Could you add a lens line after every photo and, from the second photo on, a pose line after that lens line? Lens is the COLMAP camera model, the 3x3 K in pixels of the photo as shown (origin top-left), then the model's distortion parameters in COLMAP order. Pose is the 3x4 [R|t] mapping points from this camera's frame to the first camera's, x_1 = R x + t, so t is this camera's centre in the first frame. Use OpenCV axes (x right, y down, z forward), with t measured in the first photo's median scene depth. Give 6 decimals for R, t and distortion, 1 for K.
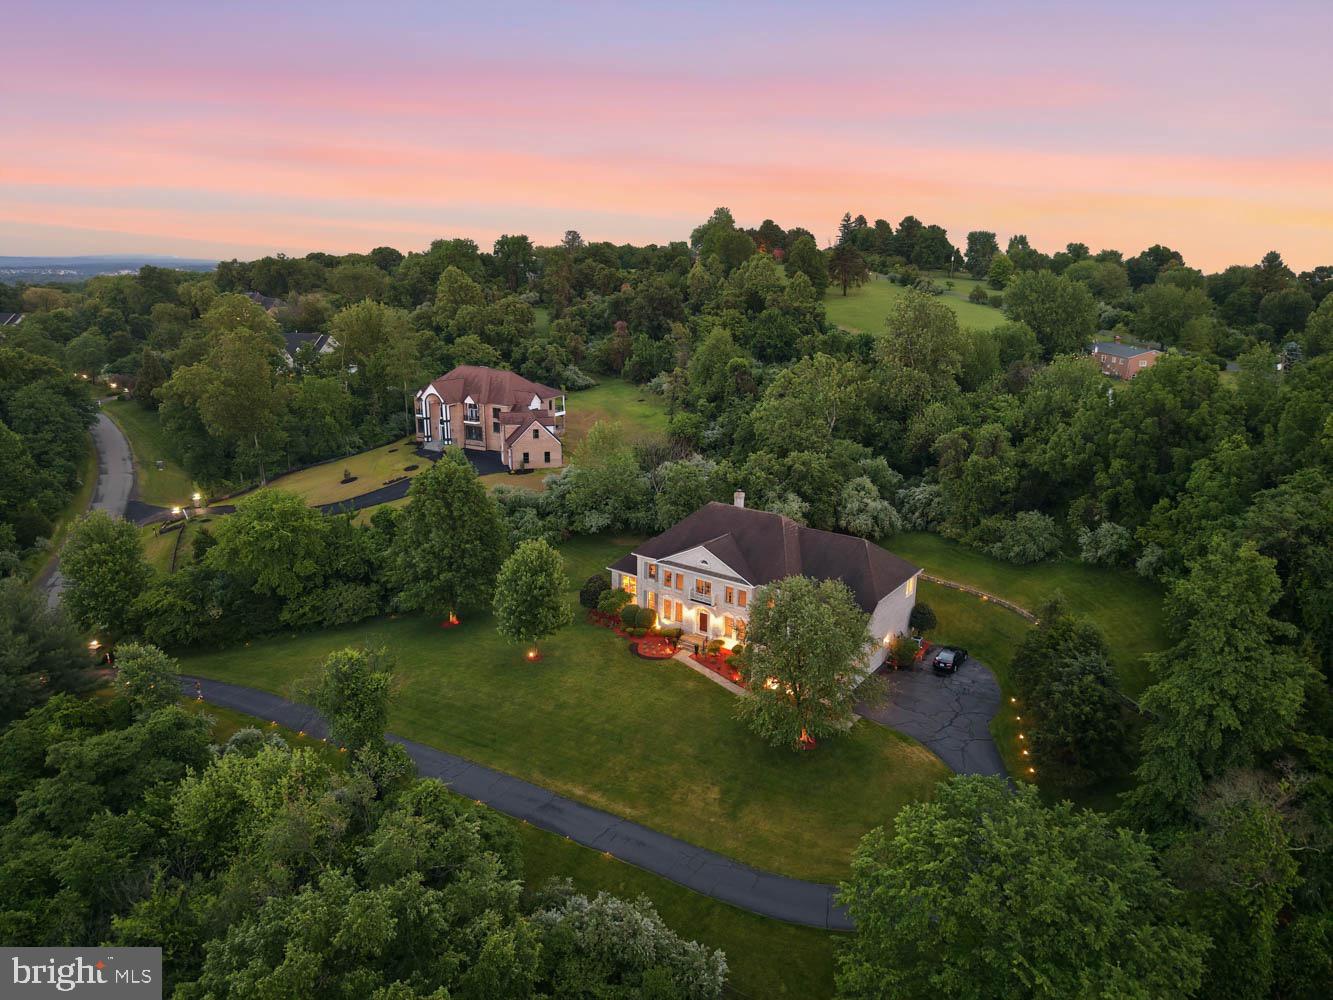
lens RADIAL K [[896.9, 0, 666.5], [0, 896.9, 500.0], [0, 0, 1]] dist [0.032976, -0.034580]
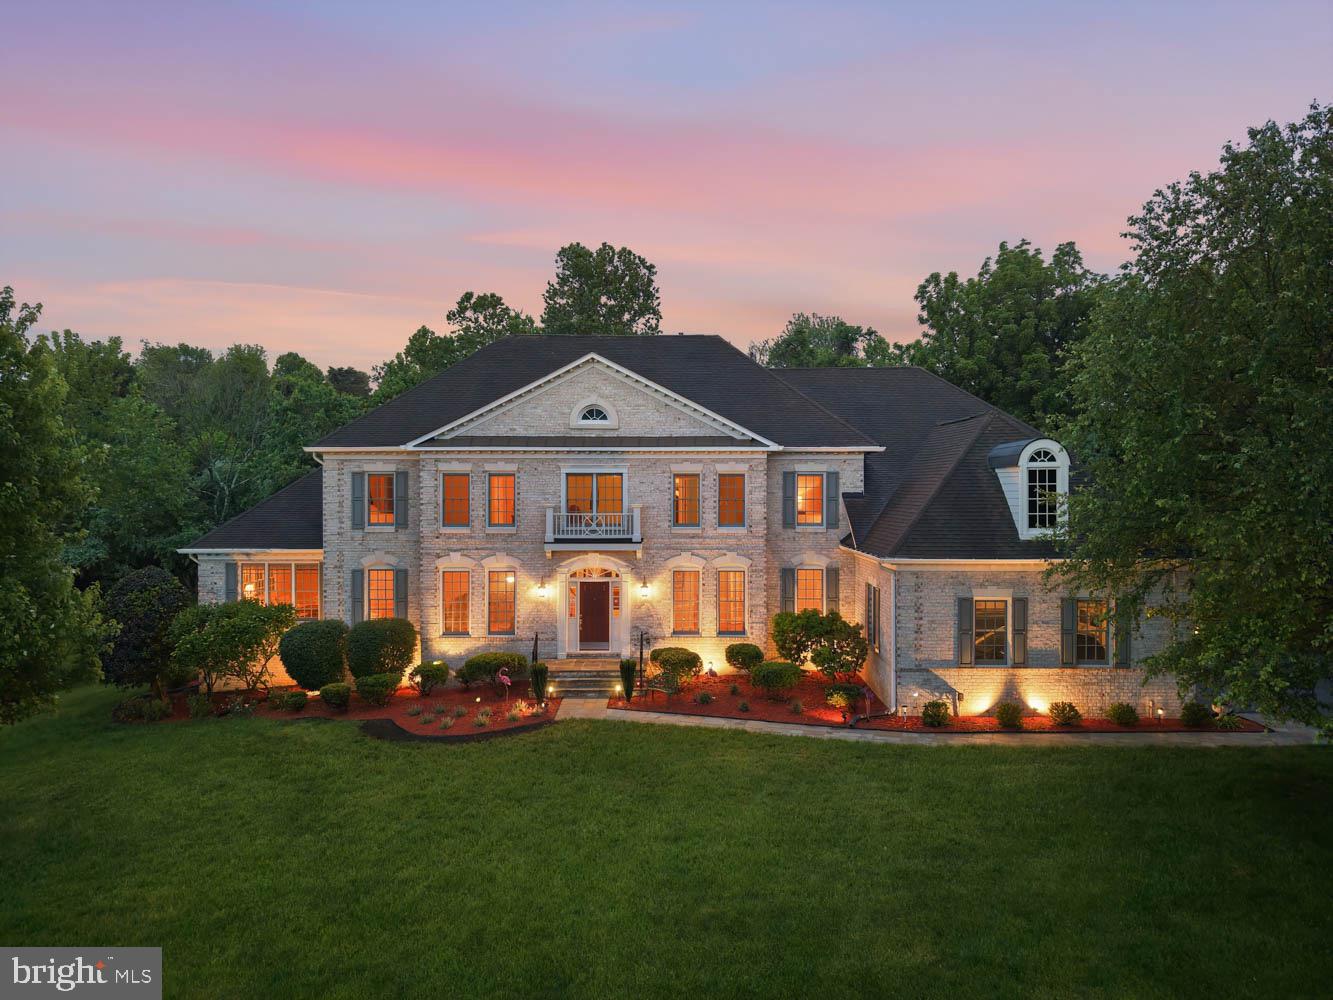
lens RADIAL K [[896.9, 0, 666.5], [0, 896.9, 500.0], [0, 0, 1]] dist [0.032976, -0.034580]
pose [[0.807990, -0.012115, 0.589071, -0.126876], [0.165291, 0.964301, -0.206886, 0.167997], [-0.565535, 0.264530, 0.781149, 0.721336]]
